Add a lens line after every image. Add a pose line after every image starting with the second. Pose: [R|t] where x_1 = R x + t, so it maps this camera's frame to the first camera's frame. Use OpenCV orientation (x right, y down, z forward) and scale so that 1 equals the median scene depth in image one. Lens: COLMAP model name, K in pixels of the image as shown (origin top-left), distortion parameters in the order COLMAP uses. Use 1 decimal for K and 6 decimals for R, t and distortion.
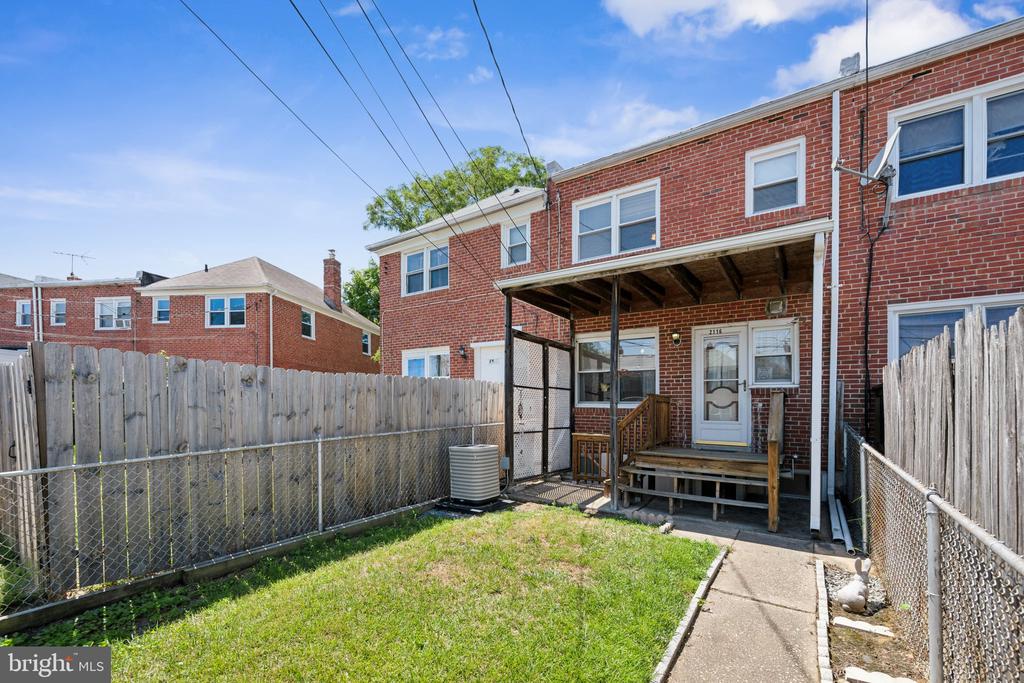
lens RADIAL K [[429.4, 0, 513.6], [0, 429.4, 388.4], [0, 0, 1]] dist [-0.000333, -0.000320]
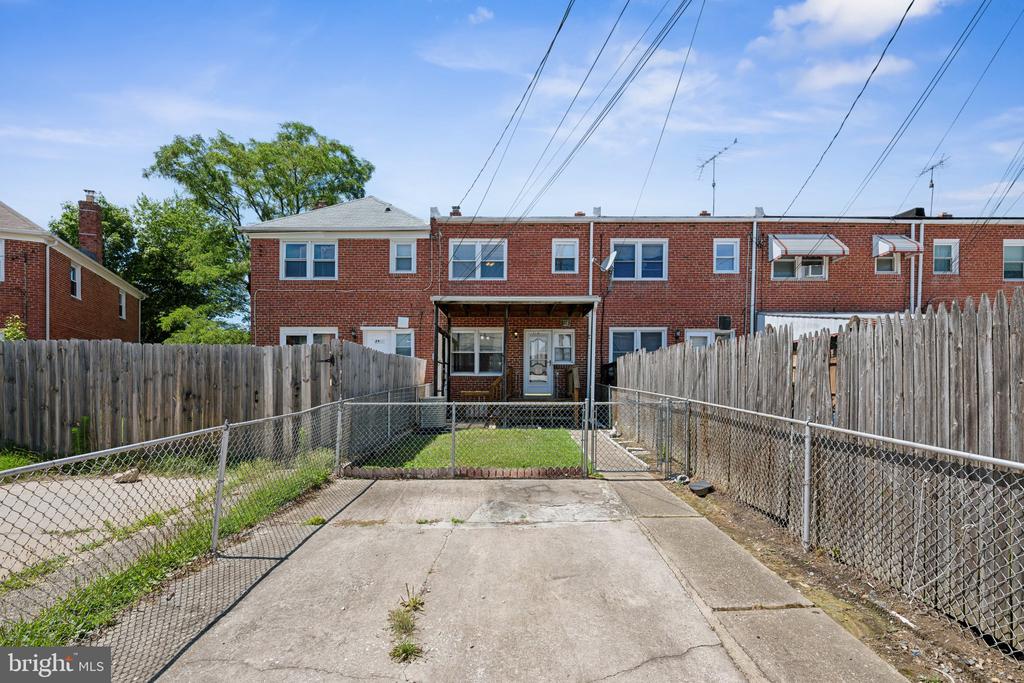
lens RADIAL K [[473.6, 0, 512.2], [0, 473.6, 364.4], [0, 0, 1]] dist [-0.000923, -0.000230]
pose [[0.835906, 0.013128, 0.548716, -0.676543], [-0.013979, 0.999899, -0.002628, 0.006817], [-0.548695, -0.005474, 0.836005, -0.585583]]
